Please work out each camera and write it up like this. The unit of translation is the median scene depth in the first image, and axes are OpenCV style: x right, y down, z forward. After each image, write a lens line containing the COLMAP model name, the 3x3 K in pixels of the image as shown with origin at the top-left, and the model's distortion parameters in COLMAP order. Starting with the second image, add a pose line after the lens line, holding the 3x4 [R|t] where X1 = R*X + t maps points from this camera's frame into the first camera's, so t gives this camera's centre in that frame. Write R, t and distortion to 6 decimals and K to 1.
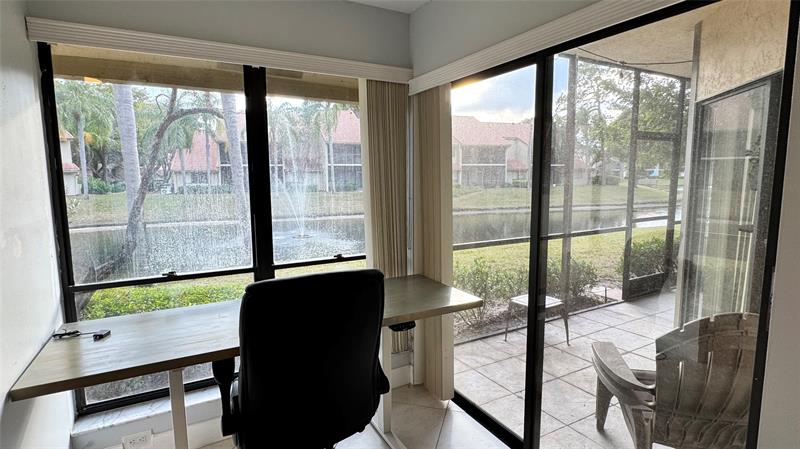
lens RADIAL K [[409.3, 0, 399.7], [0, 409.3, 227.3], [0, 0, 1]] dist [-0.002971, -0.000613]
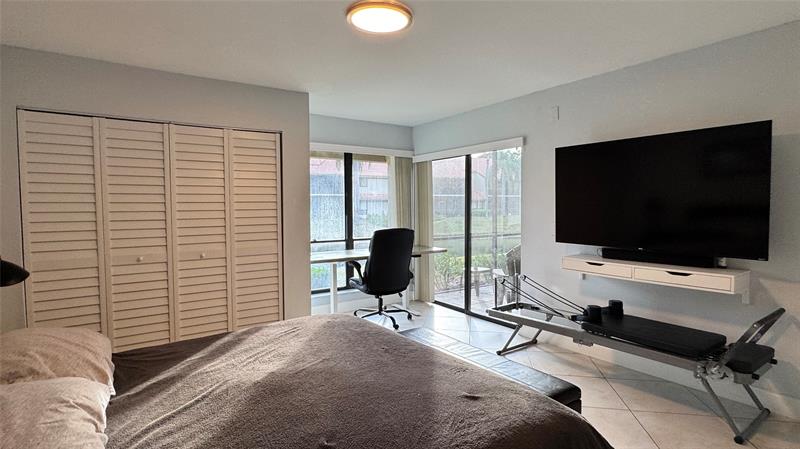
lens RADIAL K [[409.3, 0, 405.4], [0, 409.3, 222.4], [0, 0, 1]] dist [-0.002971, -0.000613]
pose [[0.994390, -0.004301, 0.105687, -0.252252], [0.012140, 0.997211, -0.073640, 0.163607], [-0.105075, 0.074510, 0.991669, -1.177270]]
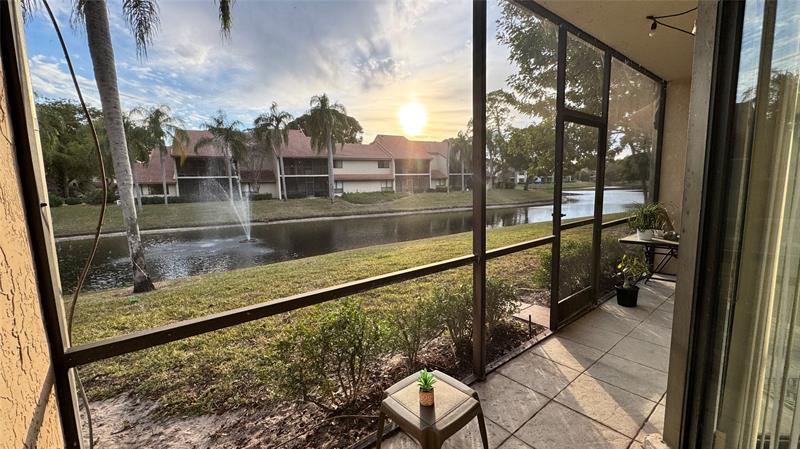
lens RADIAL K [[320.1, 0, 399.8], [0, 320.1, 222.8], [0, 0, 1]] dist [-0.000354, -0.000129]
pose [[0.988658, -0.036251, 0.145744, 0.025638], [0.037280, 0.999295, -0.004337, -0.004775], [-0.145484, 0.009721, 0.989313, 0.062102]]
